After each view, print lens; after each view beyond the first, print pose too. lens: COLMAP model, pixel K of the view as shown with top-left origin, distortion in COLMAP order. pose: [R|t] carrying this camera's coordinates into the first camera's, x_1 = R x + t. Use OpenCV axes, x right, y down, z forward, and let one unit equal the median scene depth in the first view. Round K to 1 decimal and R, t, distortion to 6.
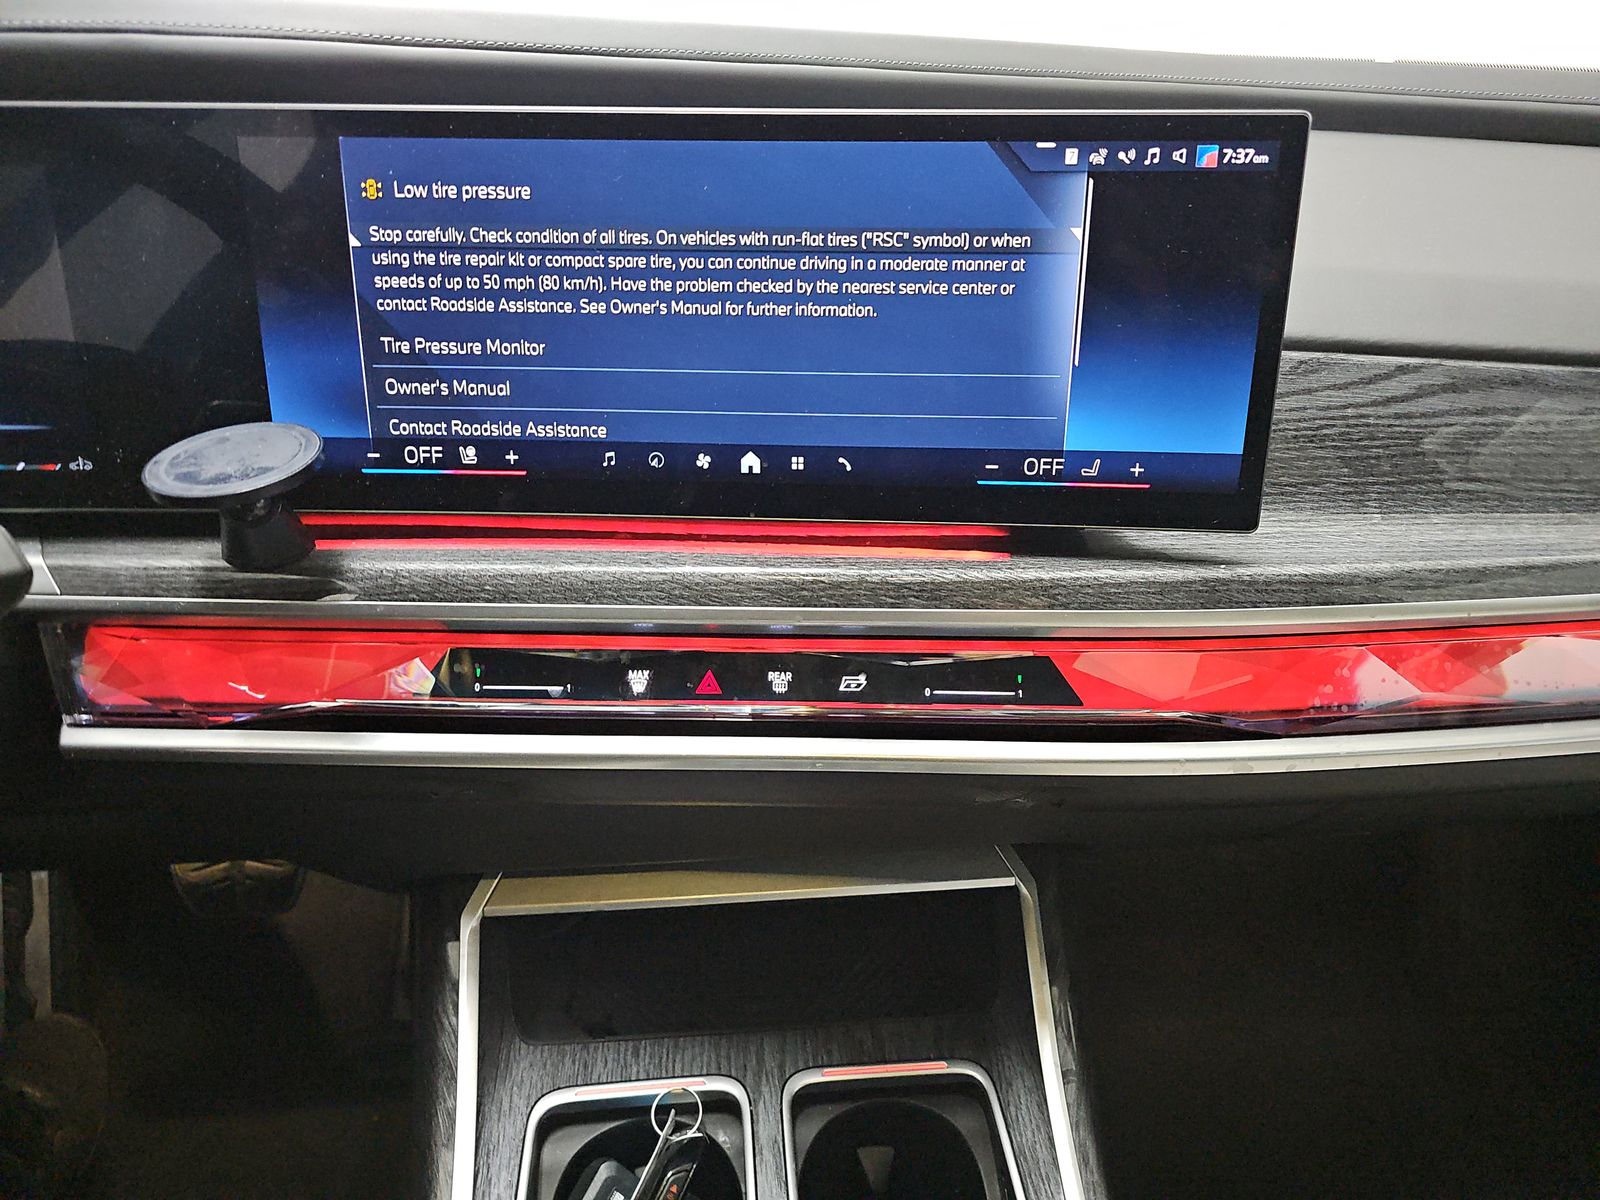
lens RADIAL K [[1047.2, 0, 795.1], [0, 1047.2, 608.7], [0, 0, 1]] dist [0.035036, -0.030511]
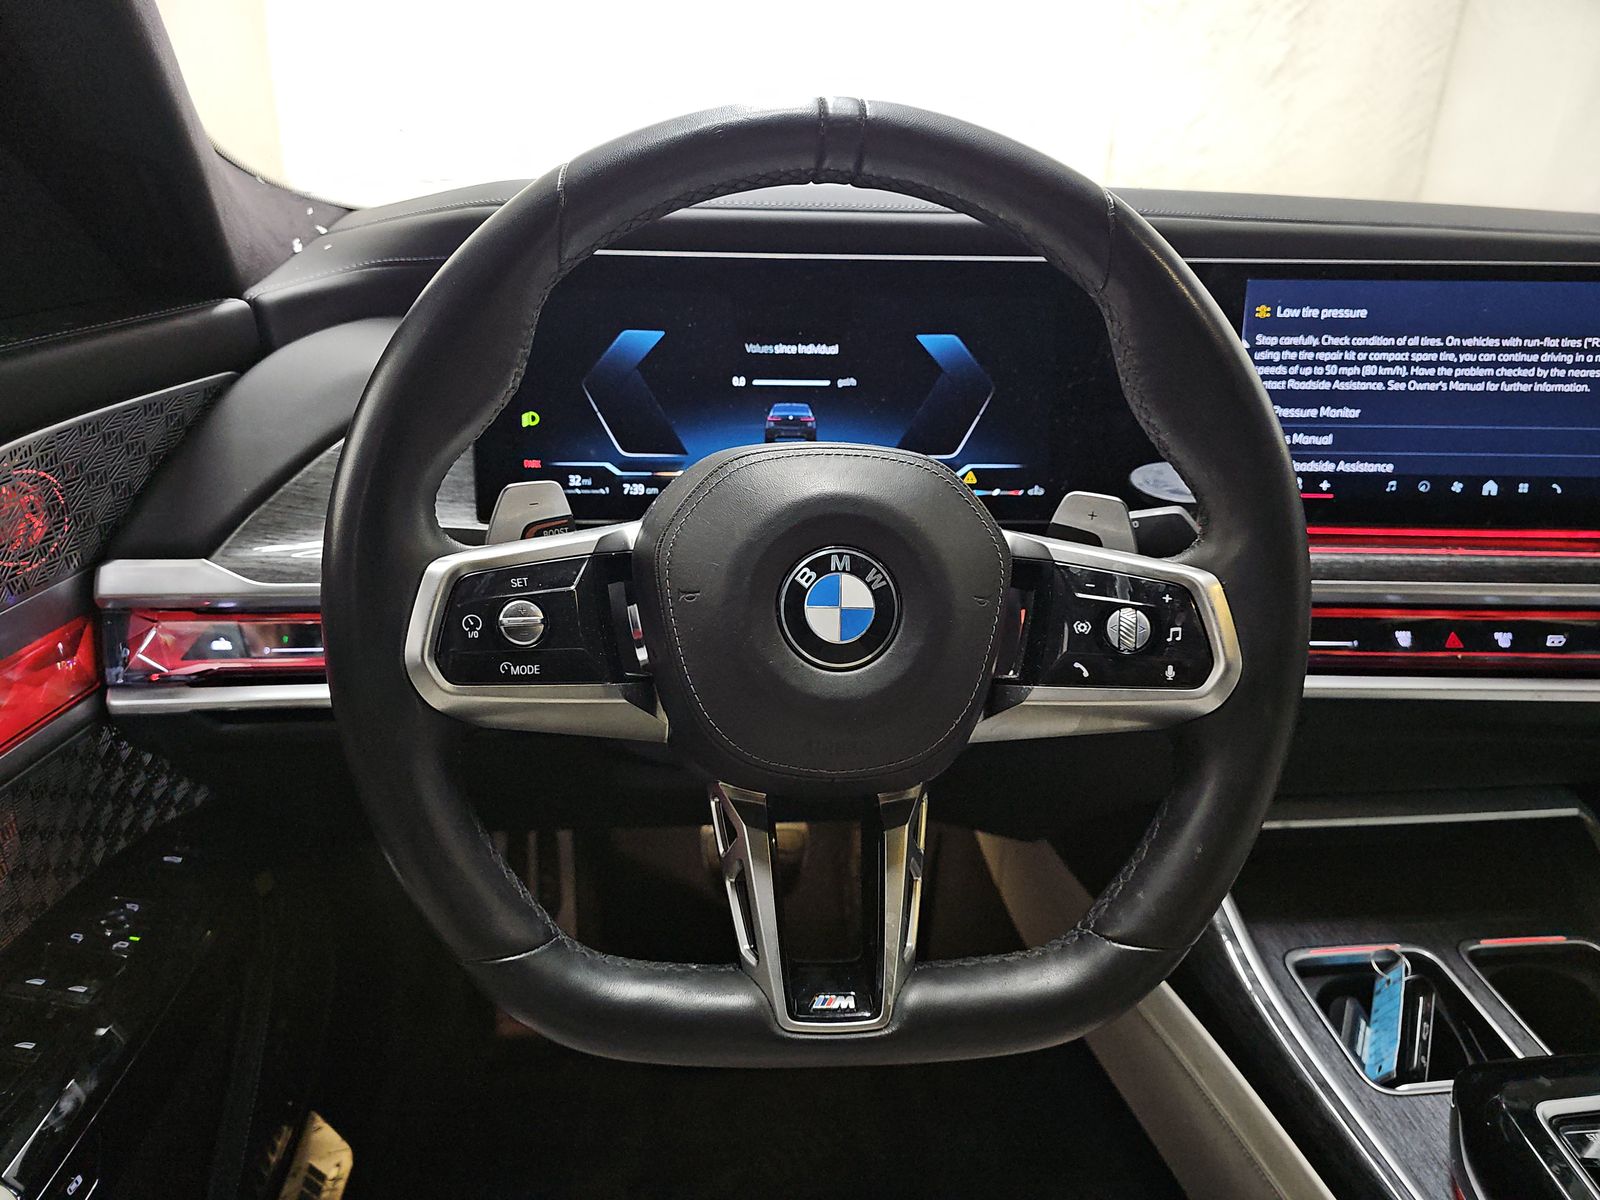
lens RADIAL K [[1047.2, 0, 804.1], [0, 1047.2, 594.6], [0, 0, 1]] dist [0.035036, -0.030511]
pose [[0.999972, 0.000316, 0.007439, -1.066456], [0.000434, 0.994922, -0.100646, 0.166775], [-0.007433, 0.100646, 0.994894, -0.481872]]
